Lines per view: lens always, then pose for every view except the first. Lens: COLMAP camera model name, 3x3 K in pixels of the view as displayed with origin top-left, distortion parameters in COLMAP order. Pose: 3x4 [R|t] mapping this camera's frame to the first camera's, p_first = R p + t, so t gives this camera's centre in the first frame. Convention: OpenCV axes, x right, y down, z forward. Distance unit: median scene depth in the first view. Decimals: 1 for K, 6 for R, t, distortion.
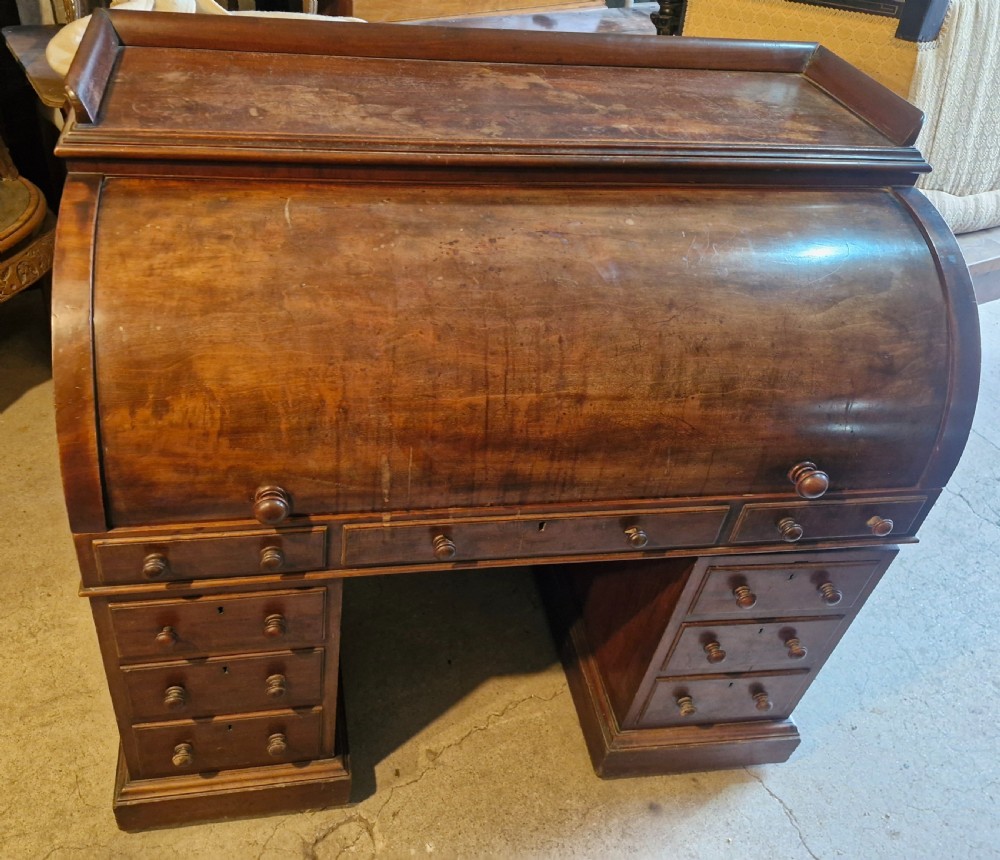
lens RADIAL K [[947.2, 0, 422.0], [0, 947.2, 327.6], [0, 0, 1]] dist [0.036534, -0.059693]
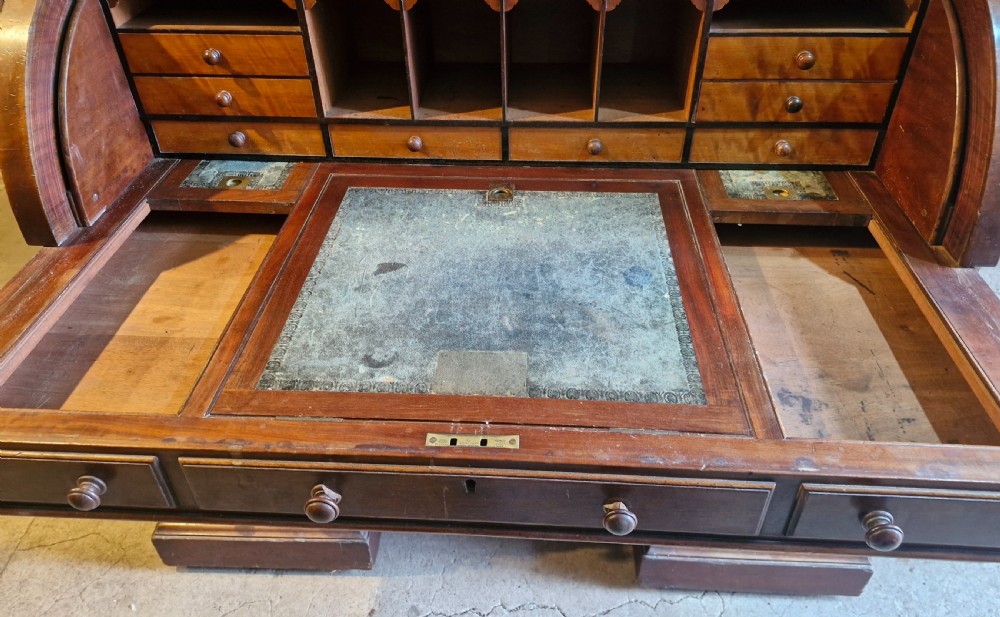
lens RADIAL K [[742.8, 0, 510.7], [0, 742.8, 226.6], [0, 0, 1]] dist [0.034255, -0.028257]
pose [[0.969977, 0.026265, -0.241774, 0.316974], [-0.033622, 0.999087, -0.026355, 0.173518], [0.240861, 0.033692, 0.969975, 0.282672]]
